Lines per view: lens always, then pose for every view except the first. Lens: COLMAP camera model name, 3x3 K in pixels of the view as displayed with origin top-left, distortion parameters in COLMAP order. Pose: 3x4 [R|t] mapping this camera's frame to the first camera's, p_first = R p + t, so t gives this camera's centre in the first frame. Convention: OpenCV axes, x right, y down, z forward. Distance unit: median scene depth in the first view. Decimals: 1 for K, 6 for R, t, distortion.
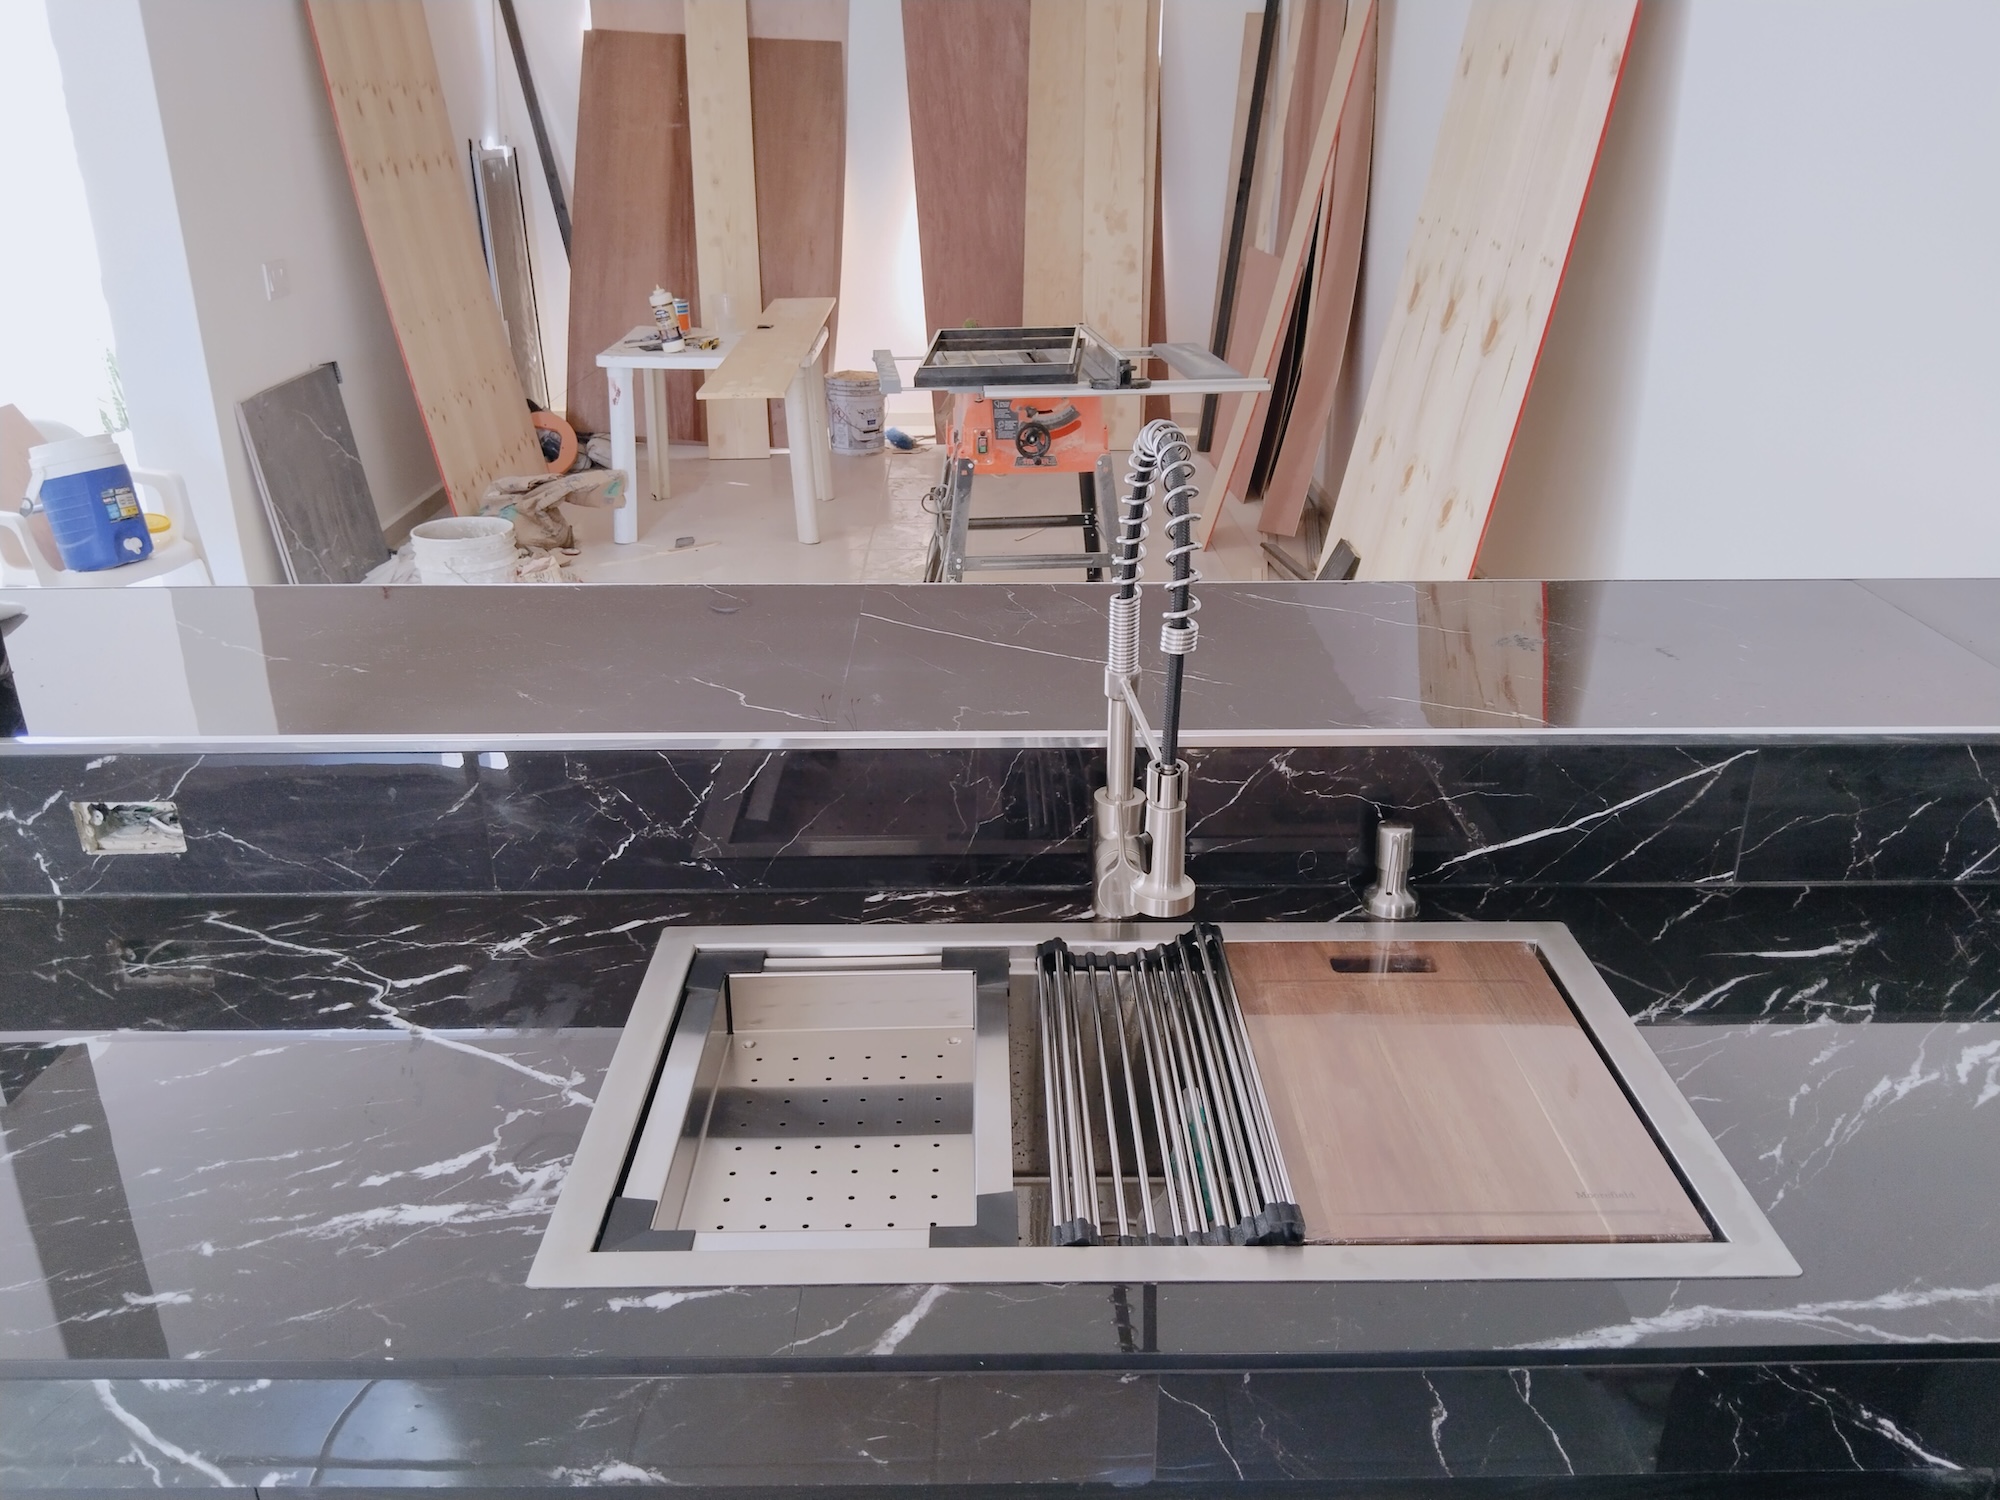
lens RADIAL K [[1635.2, 0, 1000.0], [0, 1635.2, 750.0], [0, 0, 1]] dist [0.093644, -0.177316]
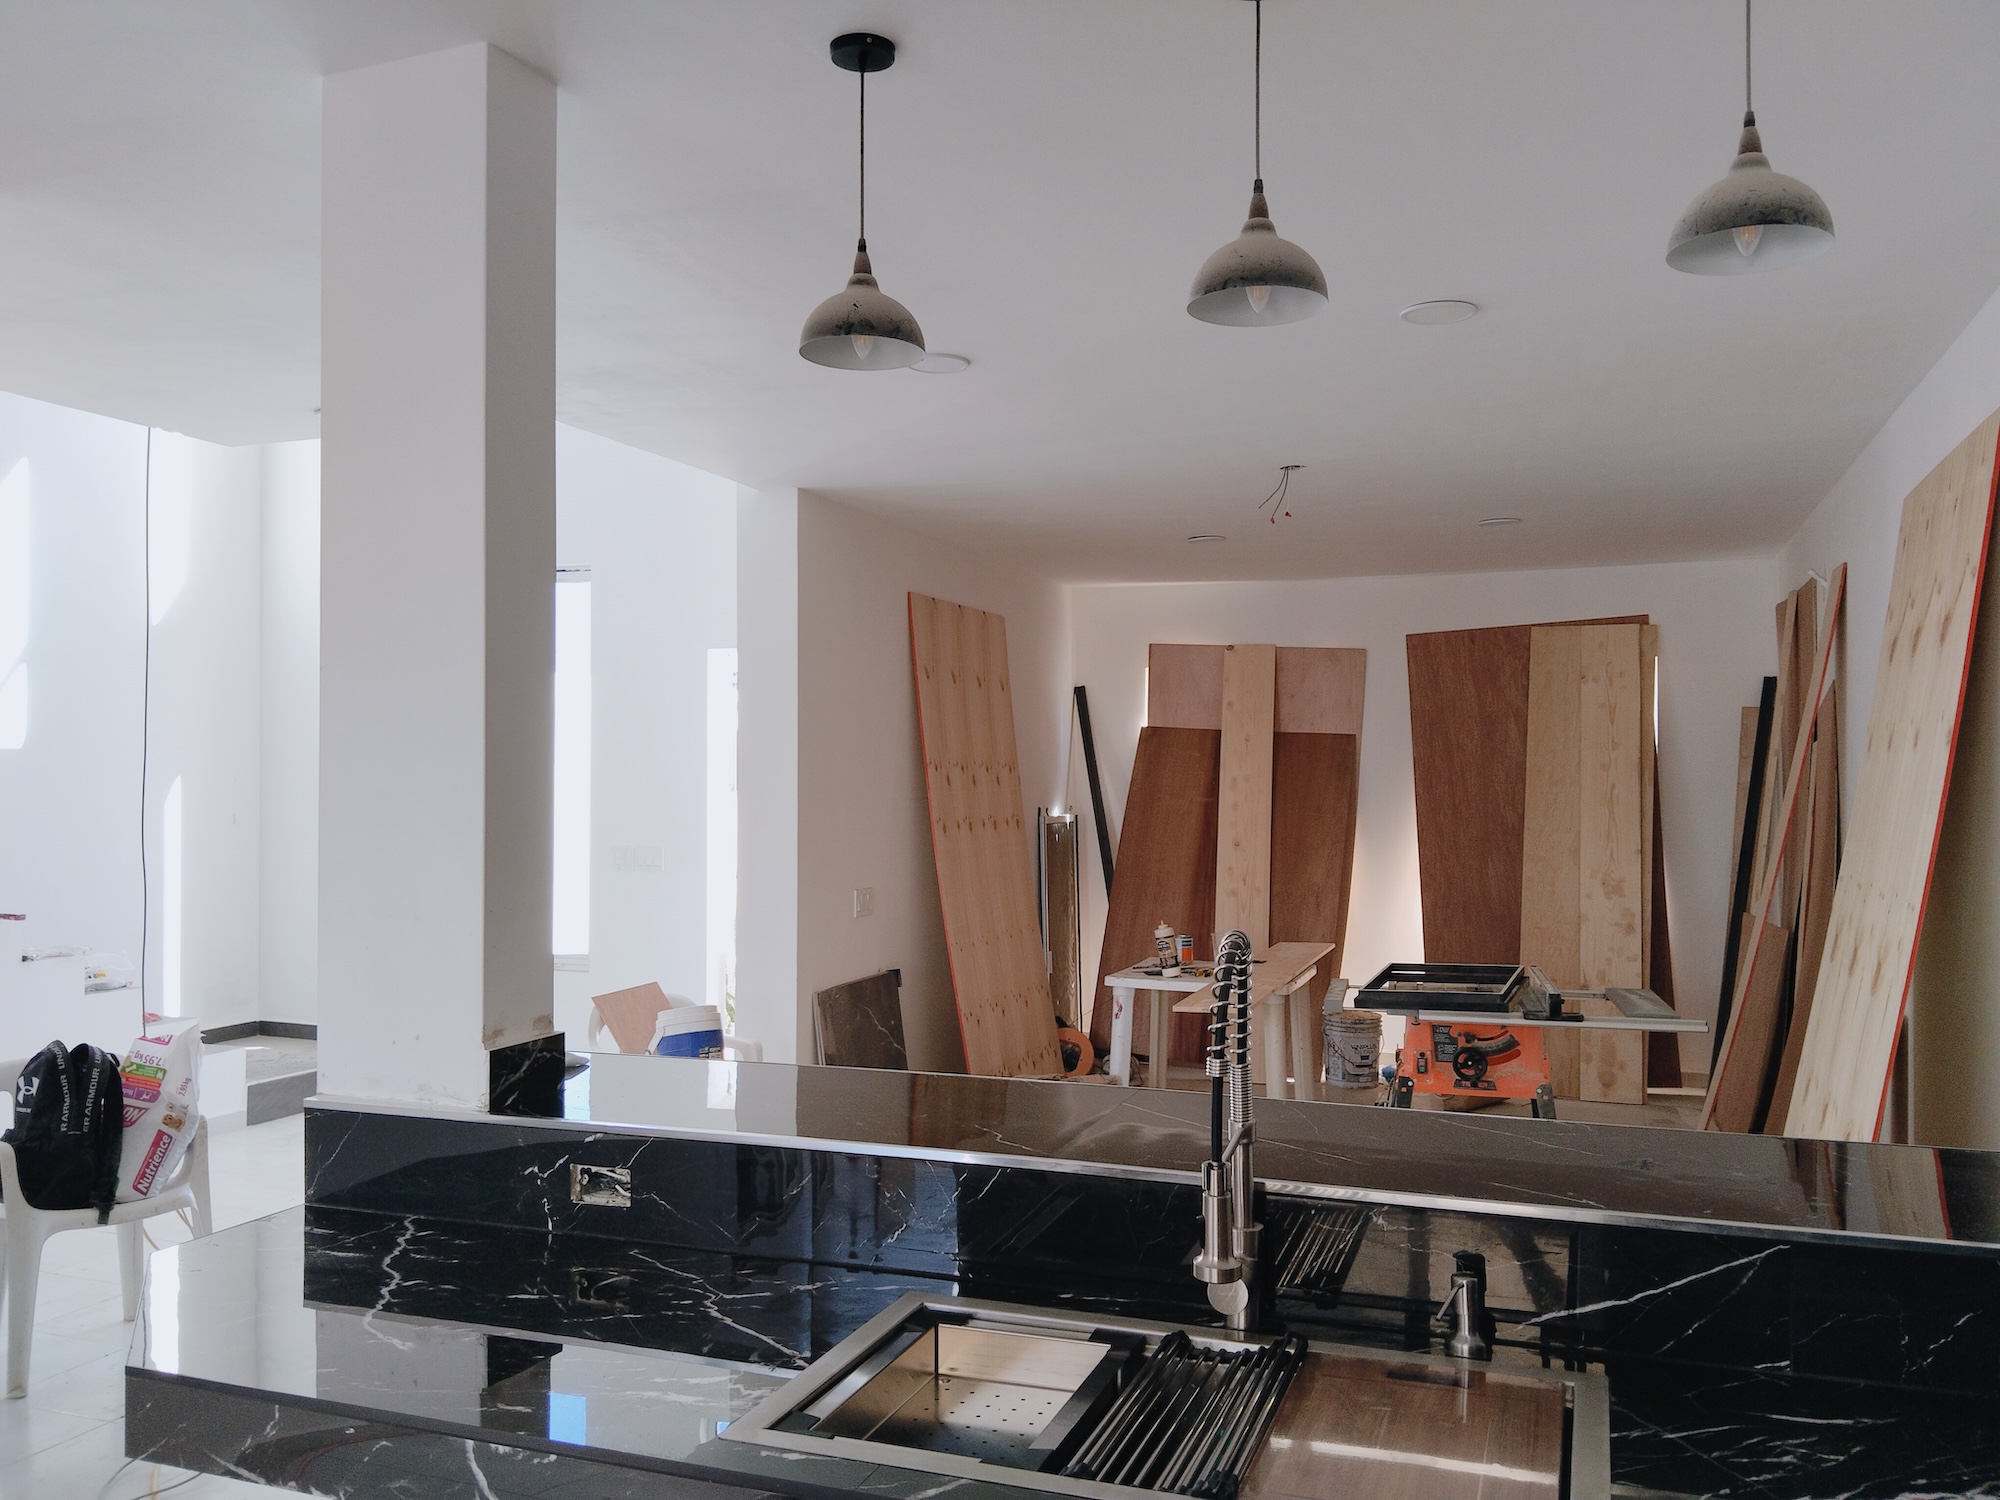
lens RADIAL K [[1635.2, 0, 1000.0], [0, 1635.2, 750.0], [0, 0, 1]] dist [0.093644, -0.177316]
pose [[0.936219, -0.001835, -0.351412, 0.102143], [-0.135799, 0.920416, -0.366598, 0.054143], [0.324118, 0.390937, 0.861461, -0.099424]]
